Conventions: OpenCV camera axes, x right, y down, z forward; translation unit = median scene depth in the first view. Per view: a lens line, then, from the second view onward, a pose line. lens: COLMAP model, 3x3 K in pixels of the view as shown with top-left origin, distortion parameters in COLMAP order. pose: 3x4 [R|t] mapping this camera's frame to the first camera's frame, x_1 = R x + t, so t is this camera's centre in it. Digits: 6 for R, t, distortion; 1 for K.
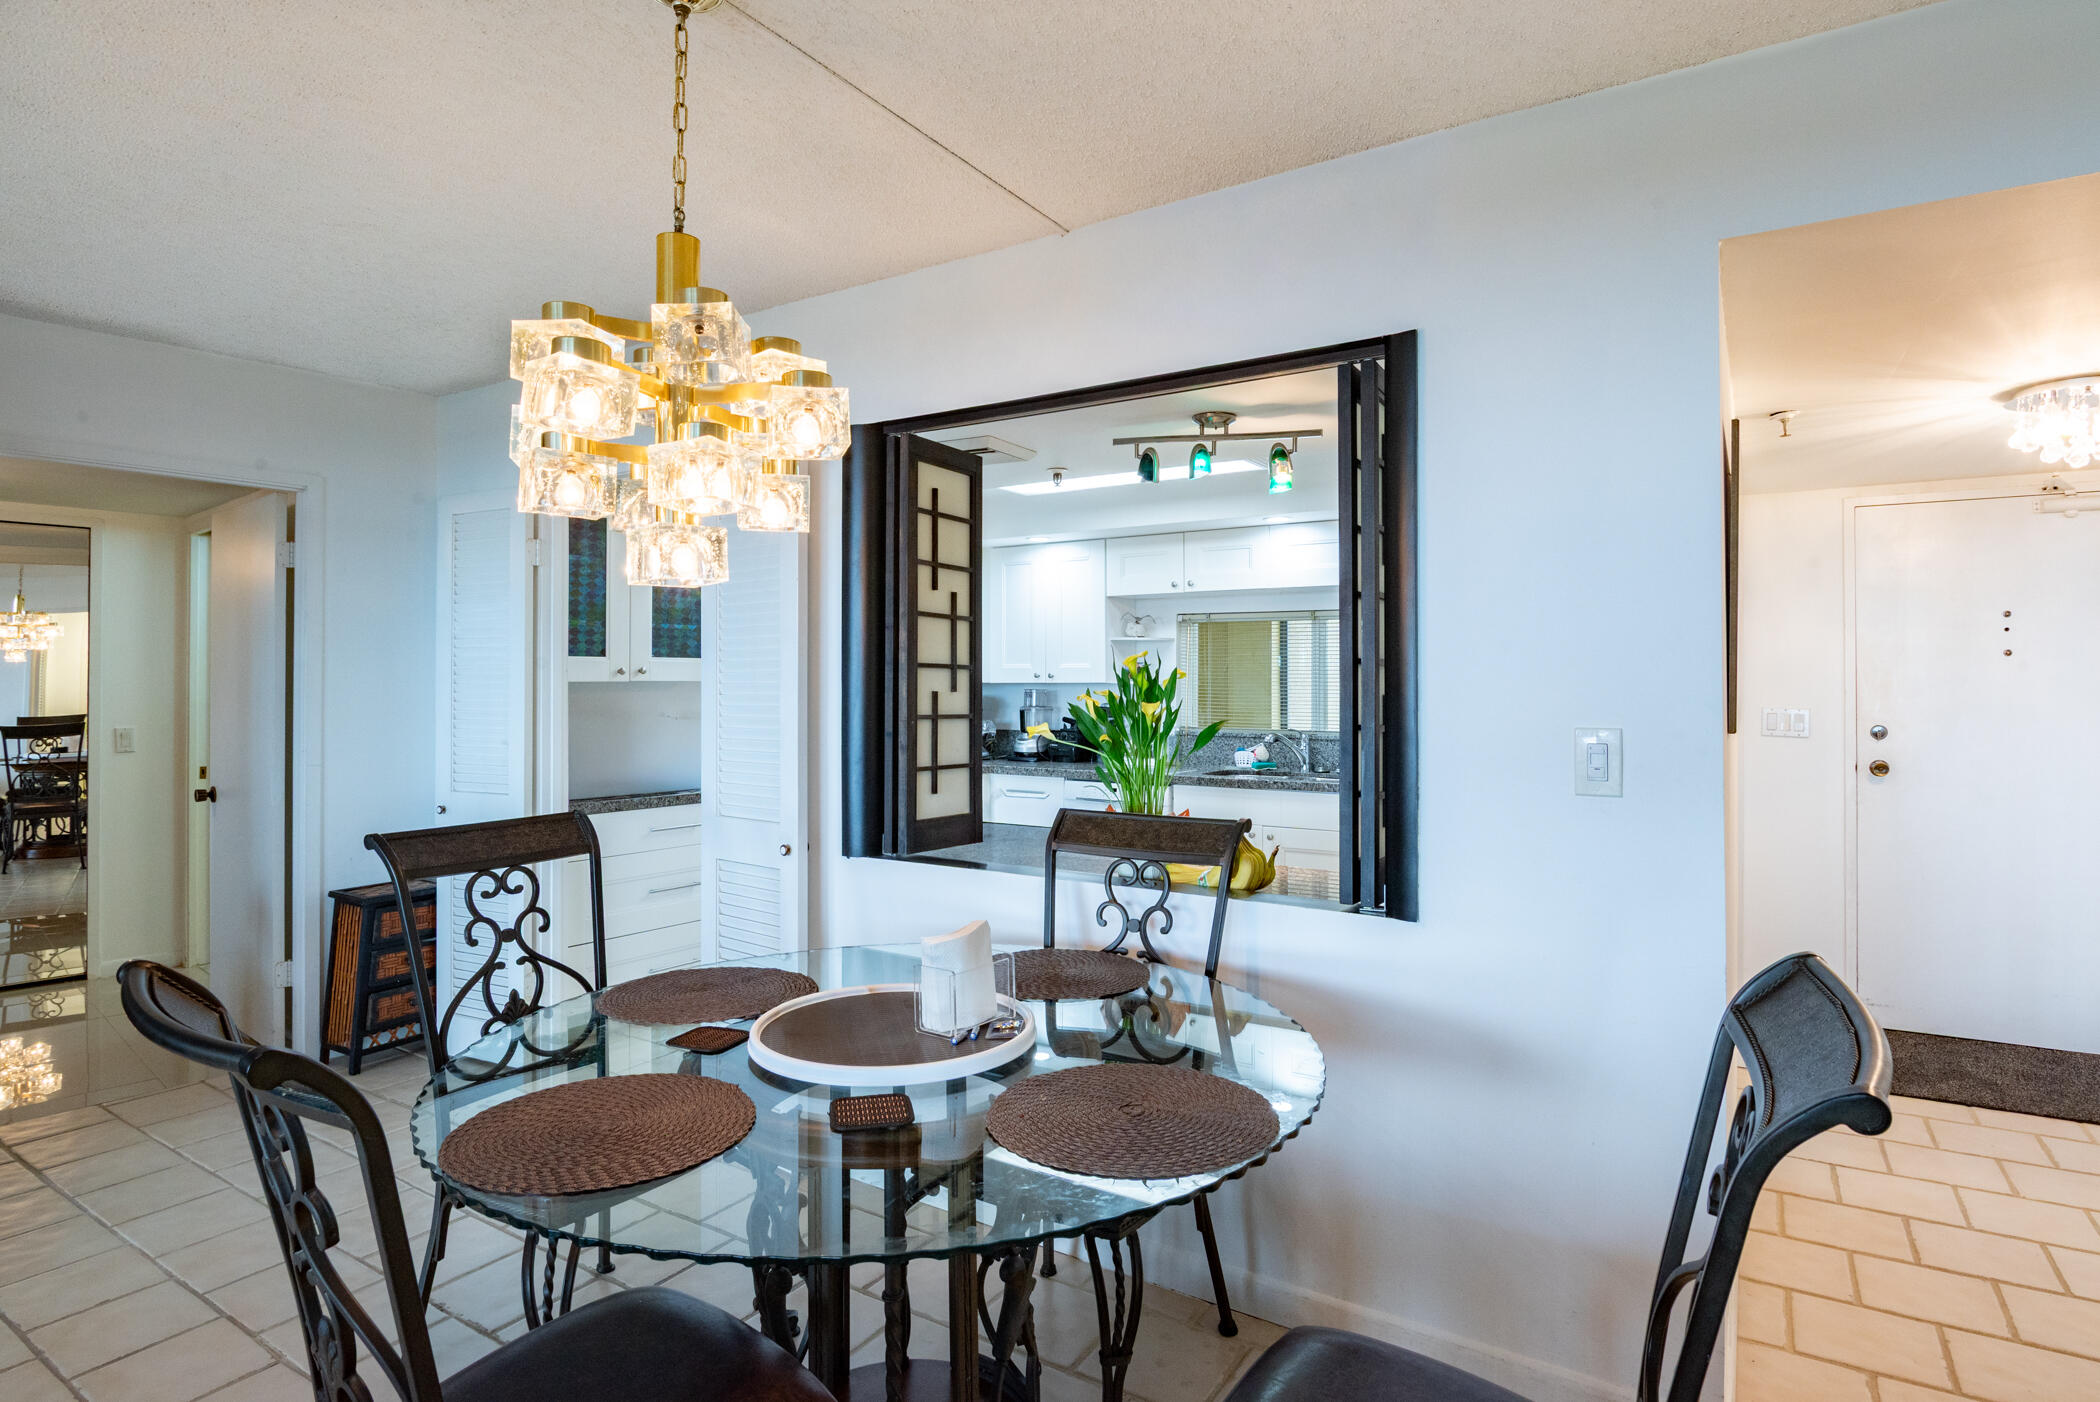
lens RADIAL K [[1080.9, 0, 1050.0], [0, 1080.9, 701.0], [0, 0, 1]] dist [-0.003694, -0.000527]
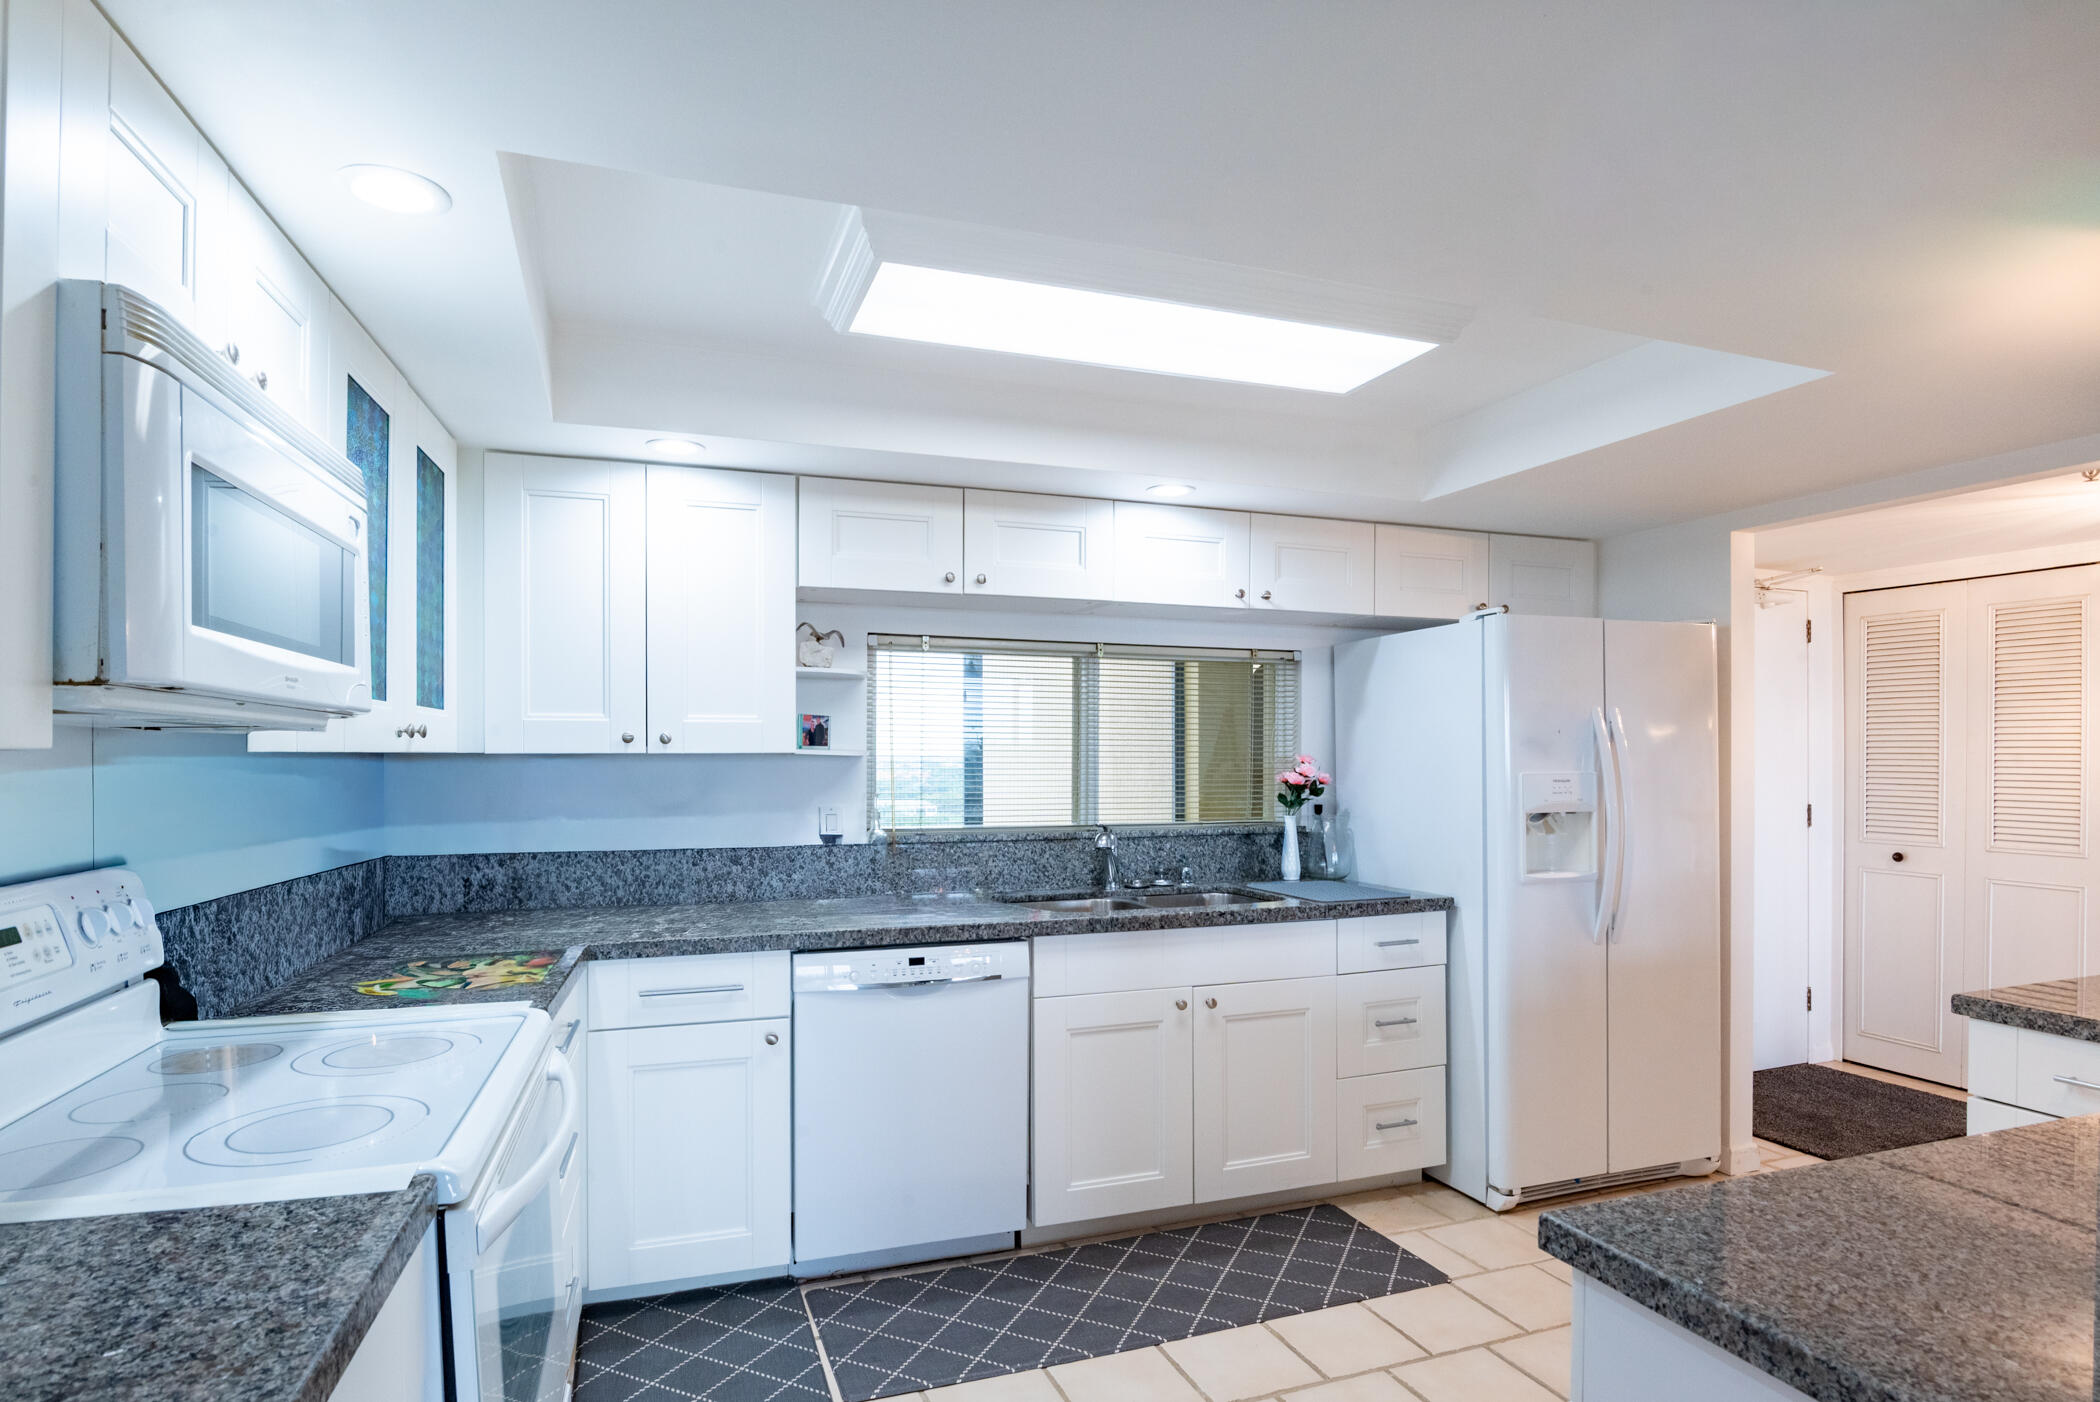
lens RADIAL K [[1055.4, 0, 1052.6], [0, 1055.4, 754.5], [0, 0, 1]] dist [-0.005434, -0.000363]
pose [[0.619633, -0.001892, 0.784890, -0.263504], [0.009192, 0.999946, -0.004846, -0.012808], [-0.784838, 0.010217, 0.619616, 0.589021]]
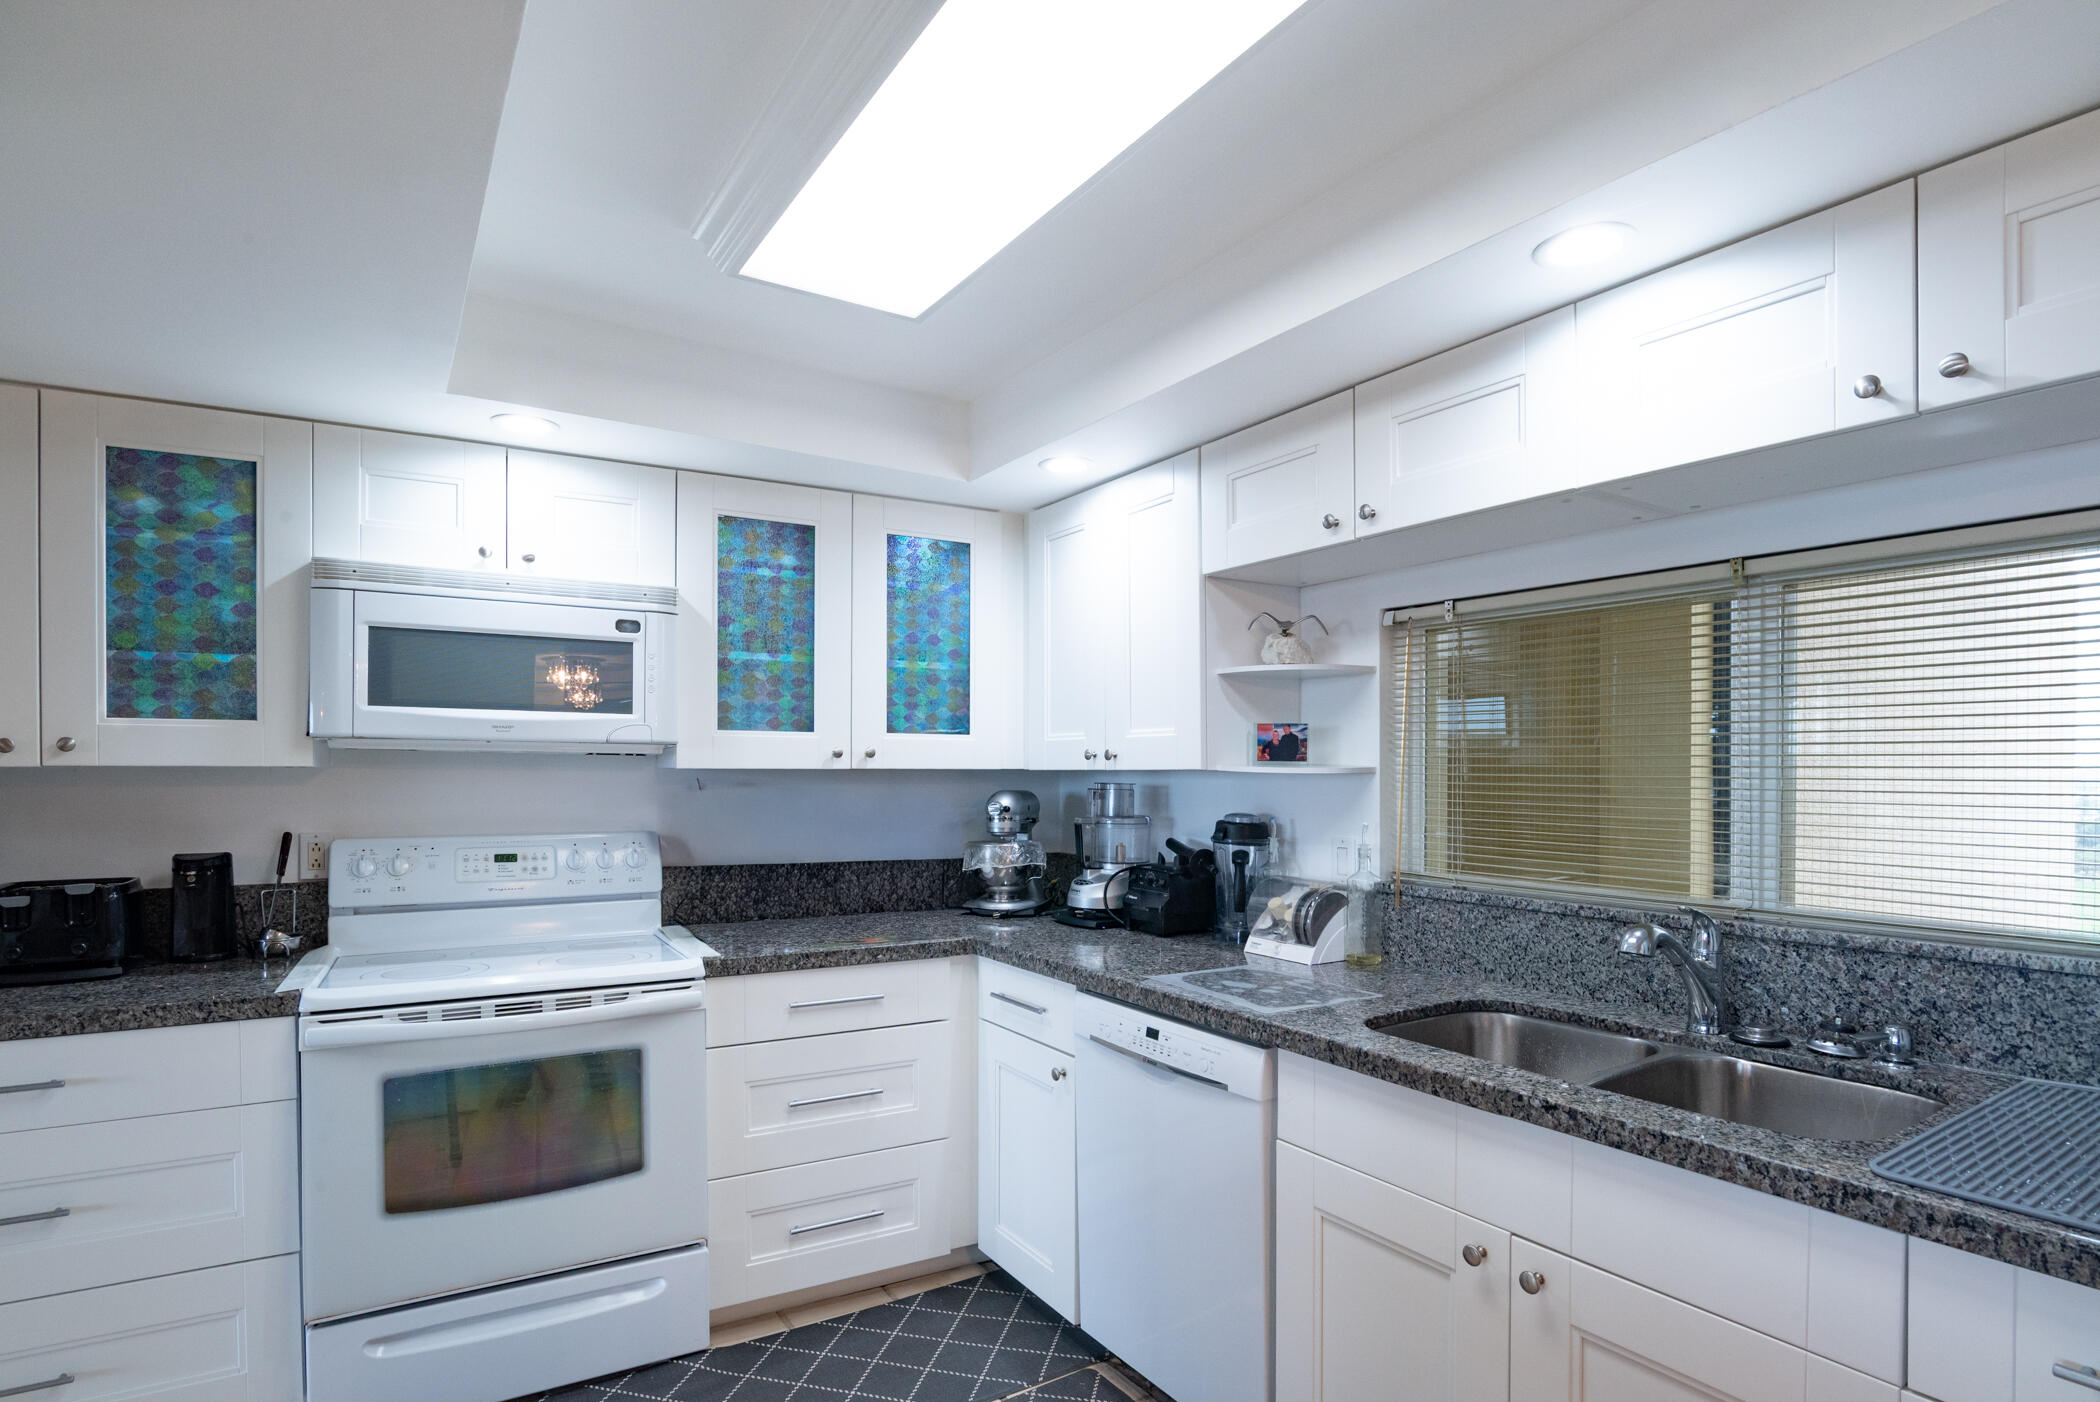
lens RADIAL K [[1058.1, 0, 1047.2], [0, 1058.1, 766.4], [0, 0, 1]] dist [-0.027898, -0.000178]
pose [[0.913396, -0.000114, -0.407073, 0.167367], [-0.007230, 0.999838, -0.016504, -0.010652], [0.407008, 0.018018, 0.913247, 0.575007]]
